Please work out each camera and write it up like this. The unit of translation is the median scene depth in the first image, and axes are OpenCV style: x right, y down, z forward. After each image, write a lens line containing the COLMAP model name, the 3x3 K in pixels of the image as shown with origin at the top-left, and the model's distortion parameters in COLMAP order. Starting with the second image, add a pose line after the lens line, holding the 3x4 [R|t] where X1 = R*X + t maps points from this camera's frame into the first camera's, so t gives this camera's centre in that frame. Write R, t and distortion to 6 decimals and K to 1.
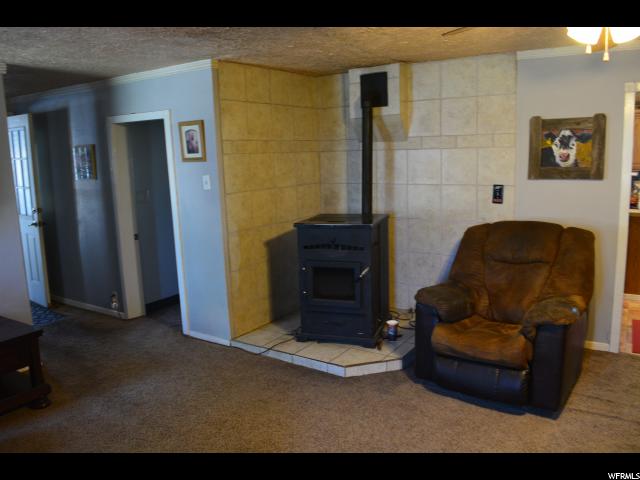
lens RADIAL K [[505.3, 0, 320.2], [0, 505.3, 239.7], [0, 0, 1]] dist [-0.037362, -0.000812]
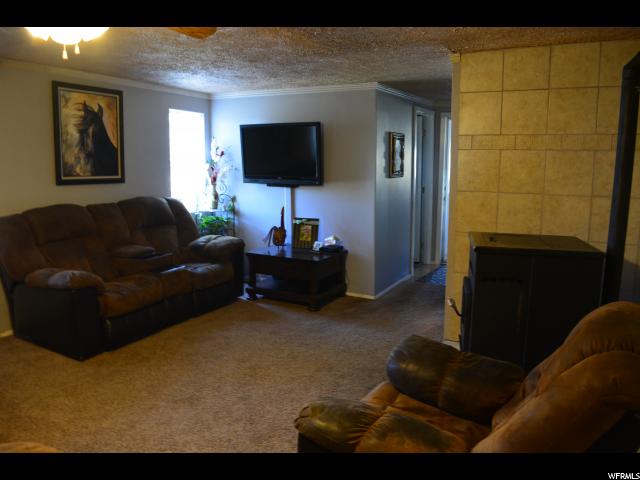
lens RADIAL K [[505.3, 0, 319.4], [0, 505.3, 237.8], [0, 0, 1]] dist [-0.037362, -0.000812]
pose [[0.109263, 0.186382, -0.976383, 0.694429], [-0.183079, 0.969233, 0.164529, -0.106138], [0.977007, 0.160778, 0.140024, 0.579893]]
